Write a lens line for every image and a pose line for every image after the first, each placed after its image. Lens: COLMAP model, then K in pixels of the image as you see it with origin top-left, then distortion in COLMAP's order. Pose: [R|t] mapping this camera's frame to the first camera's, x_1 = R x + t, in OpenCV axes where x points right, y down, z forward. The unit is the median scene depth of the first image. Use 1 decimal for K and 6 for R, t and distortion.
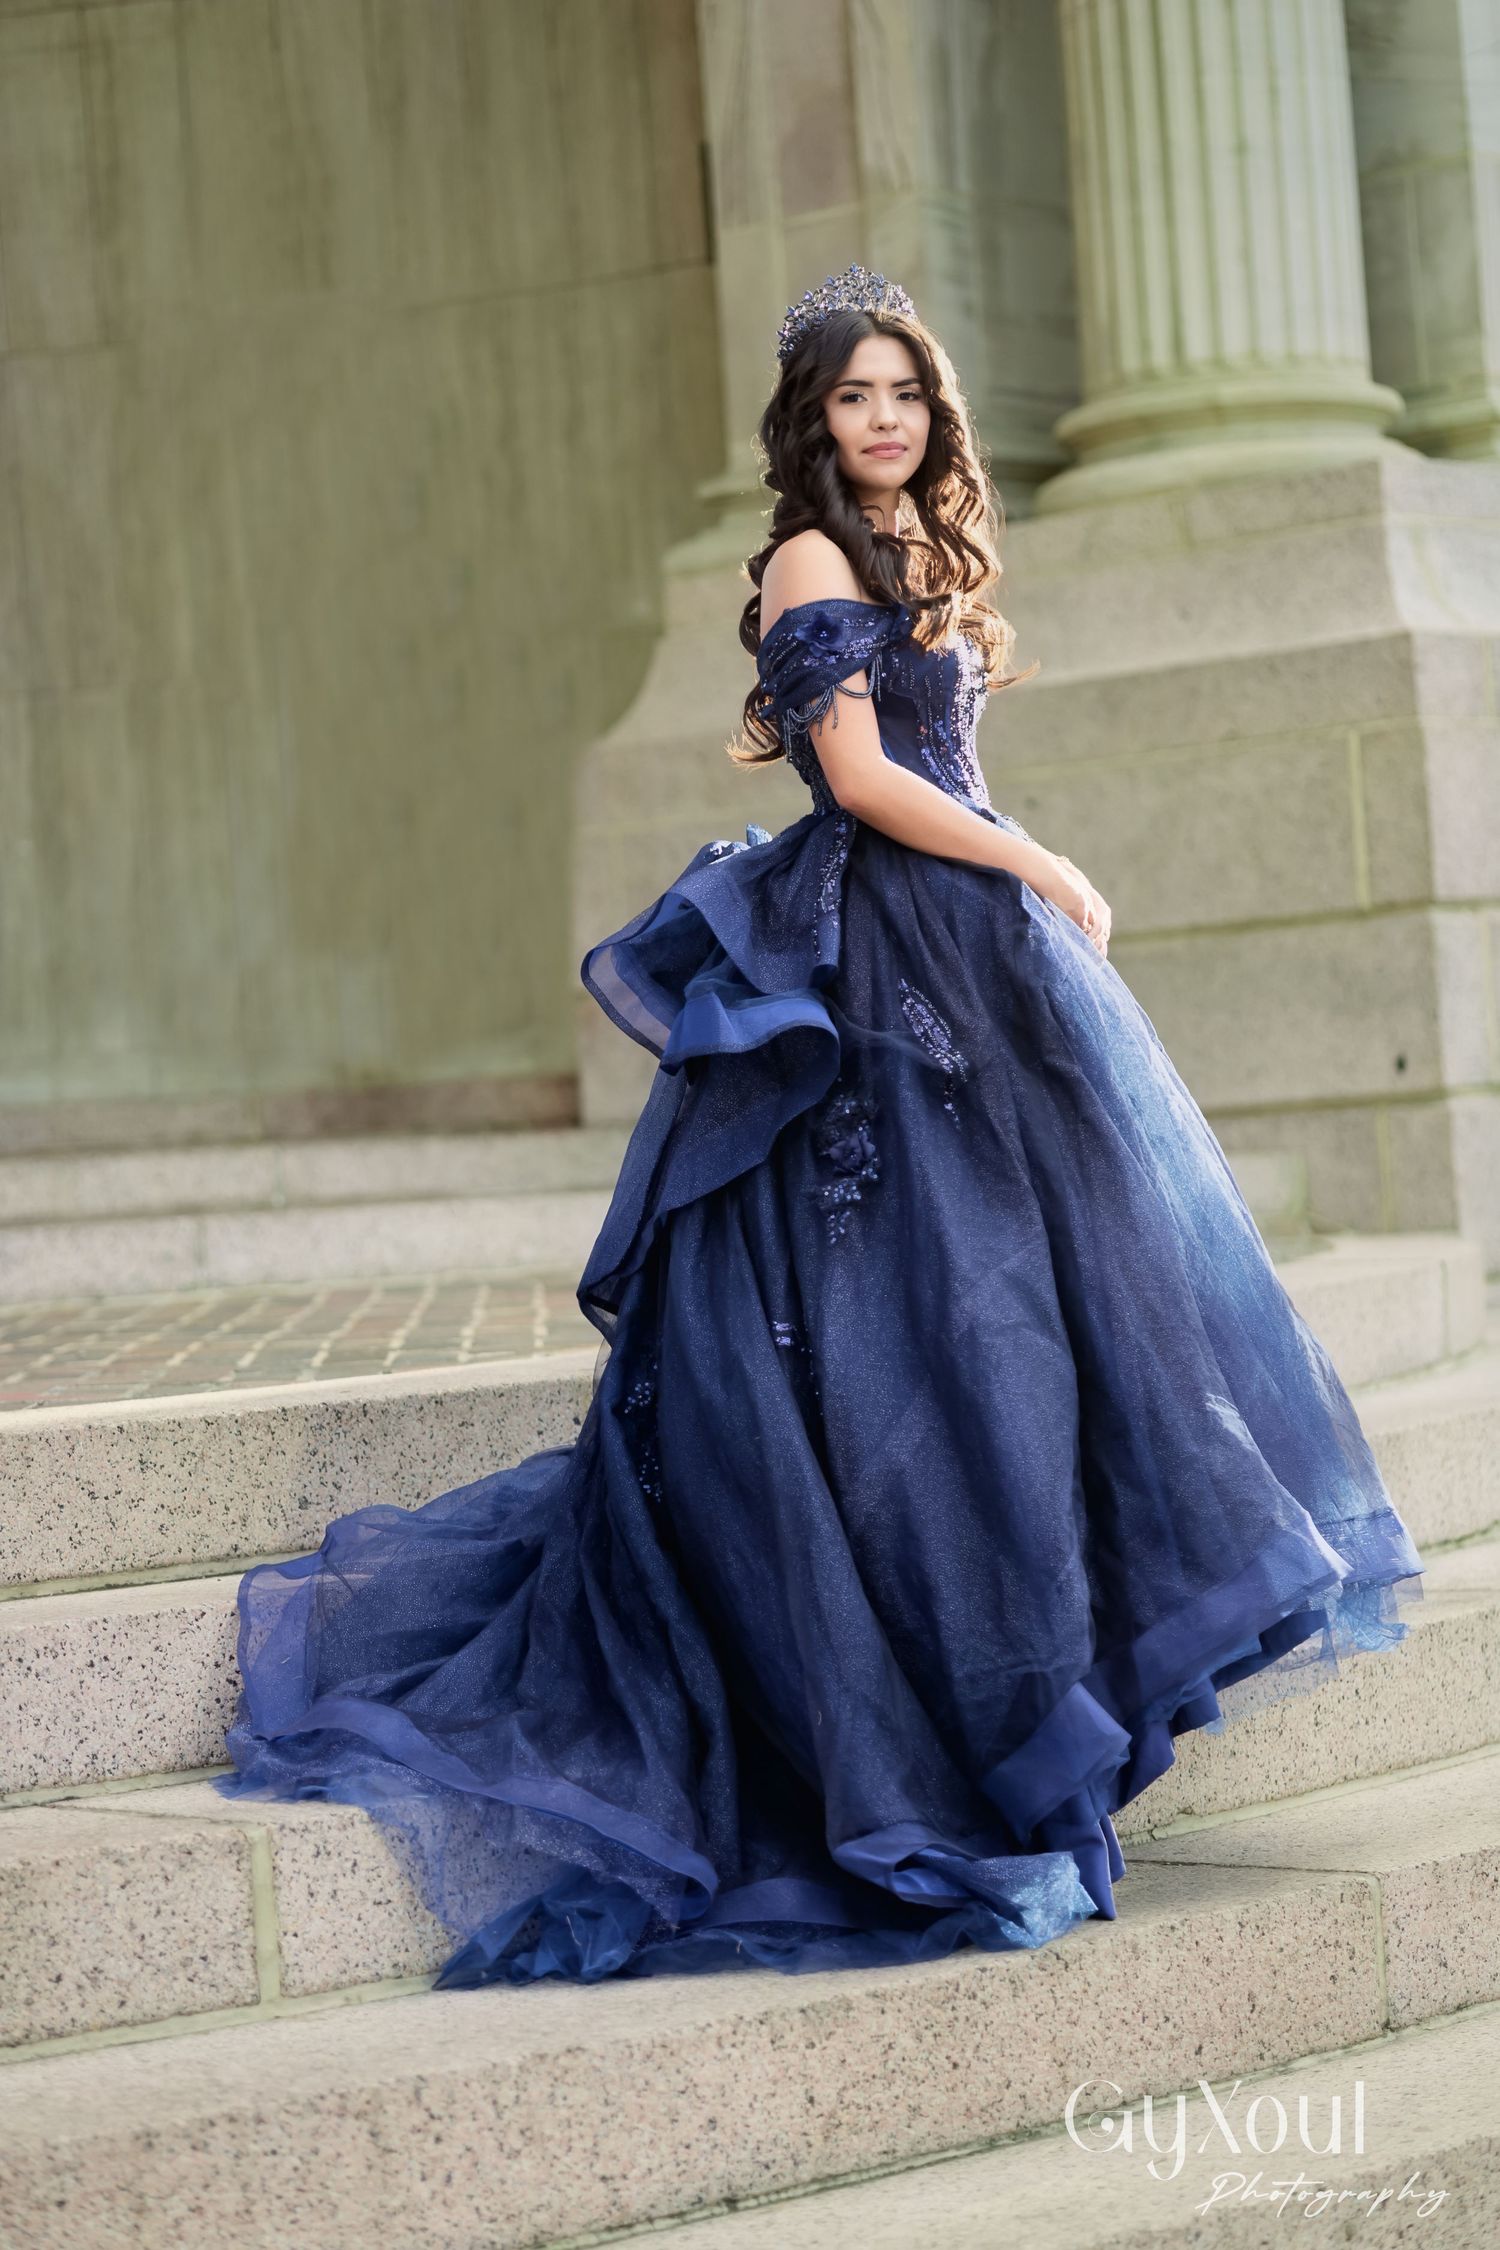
lens RADIAL K [[5887.5, 0, 751.2], [0, 5887.5, 1129.0], [0, 0, 1]] dist [0.319103, 0.000000]
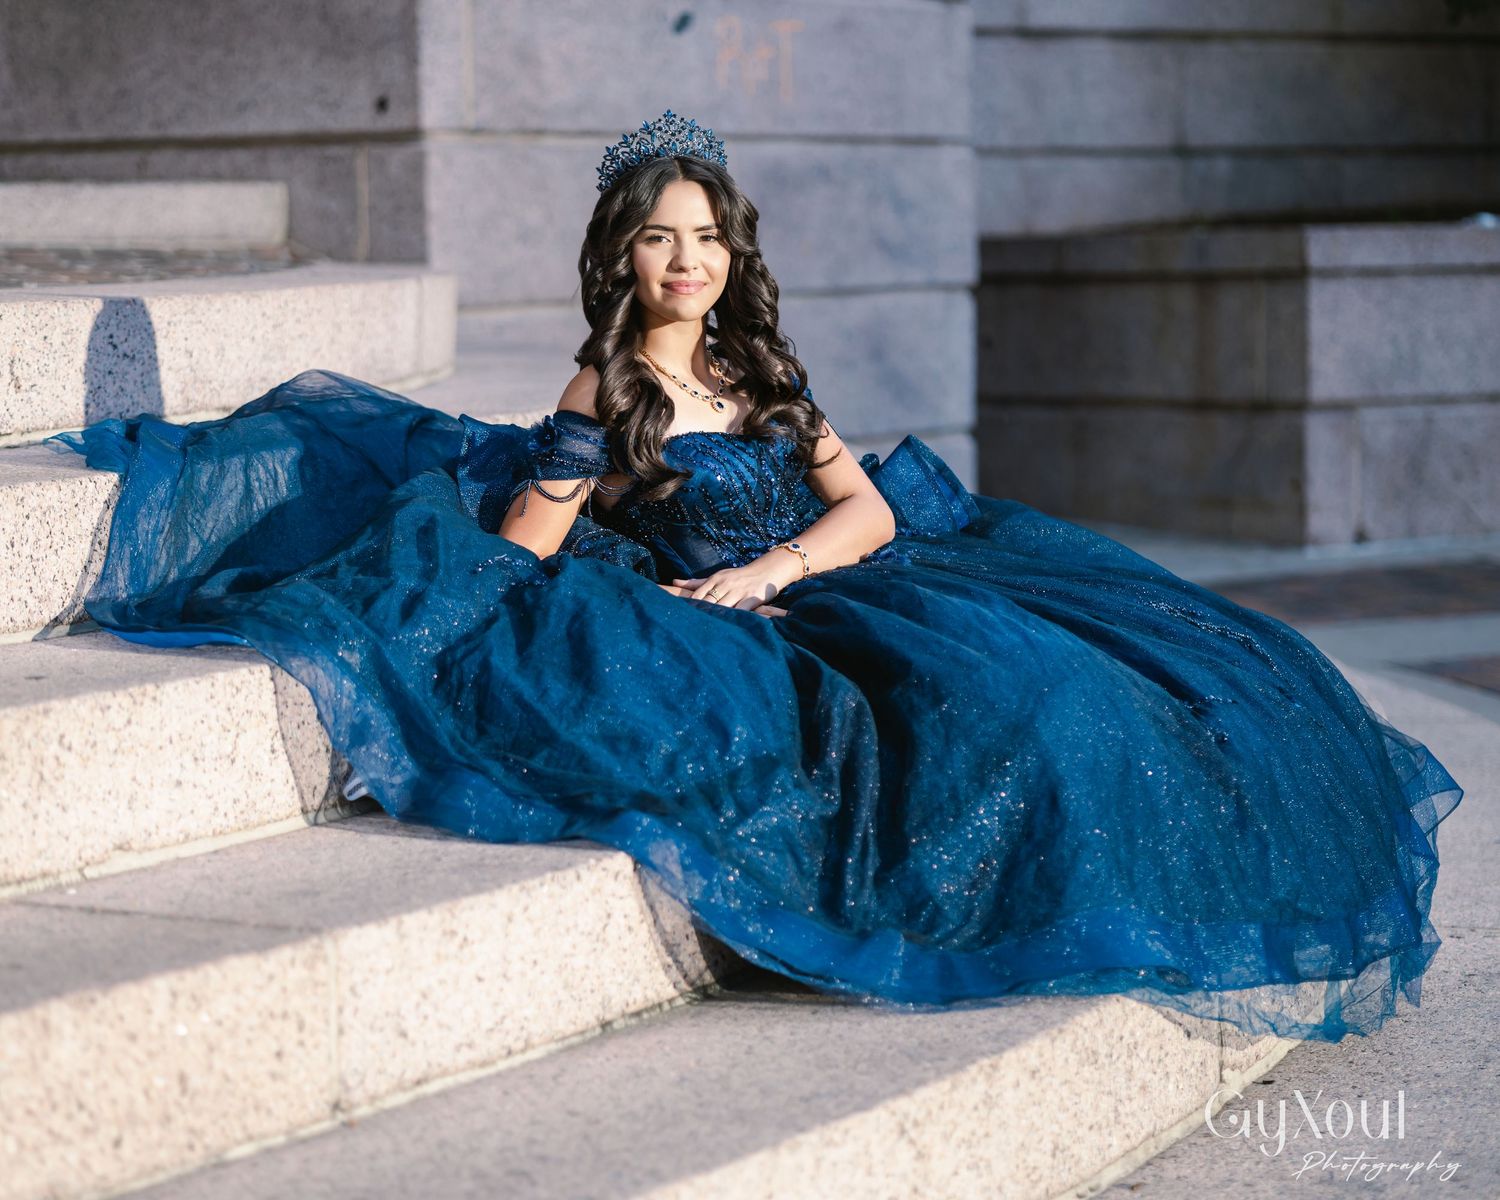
lens RADIAL K [[5523.9, 0, 750.2], [0, 5523.9, 599.6], [0, 0, 1]] dist [-0.418440, 0.000000]
pose [[0.983100, 0.036333, 0.179428, 0.016555], [-0.050300, 0.995995, 0.073912, 0.012552], [-0.176024, -0.081688, 0.980991, 0.176148]]
